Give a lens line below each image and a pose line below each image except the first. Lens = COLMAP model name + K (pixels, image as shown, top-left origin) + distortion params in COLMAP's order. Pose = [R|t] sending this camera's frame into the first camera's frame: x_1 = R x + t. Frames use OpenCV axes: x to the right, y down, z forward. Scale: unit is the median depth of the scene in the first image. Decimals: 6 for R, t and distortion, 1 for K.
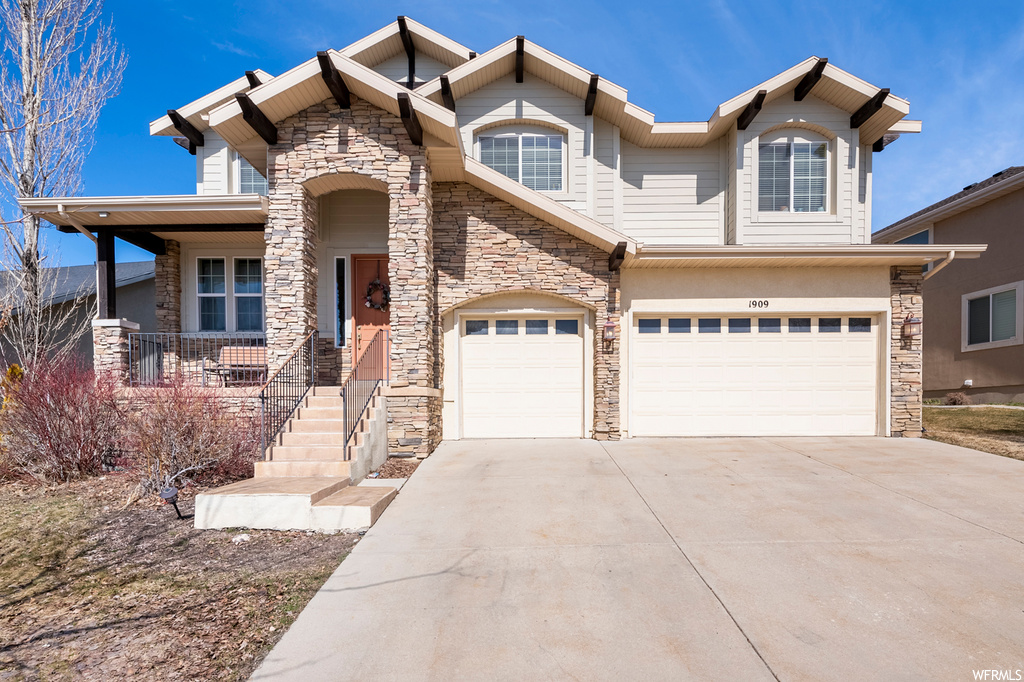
lens RADIAL K [[533.5, 0, 523.9], [0, 533.5, 427.5], [0, 0, 1]] dist [0.004486, 0.000361]
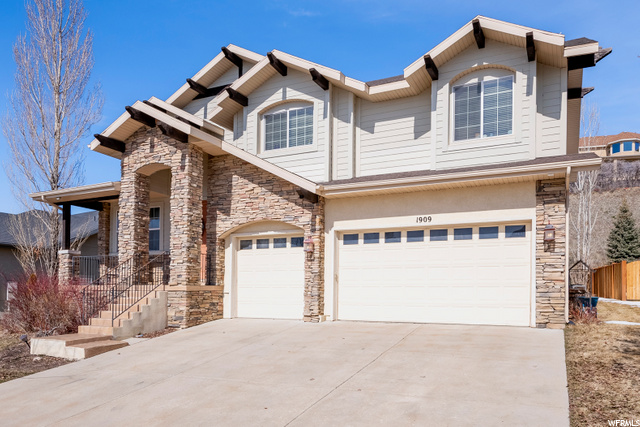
lens RADIAL K [[496.1, 0, 316.9], [0, 496.1, 291.2], [0, 0, 1]] dist [0.014844, 0.003450]
pose [[0.894268, 0.006910, -0.447479, 0.766363], [-0.023079, 0.999262, -0.030691, -0.017828], [0.446937, 0.037773, 0.893768, -0.175739]]
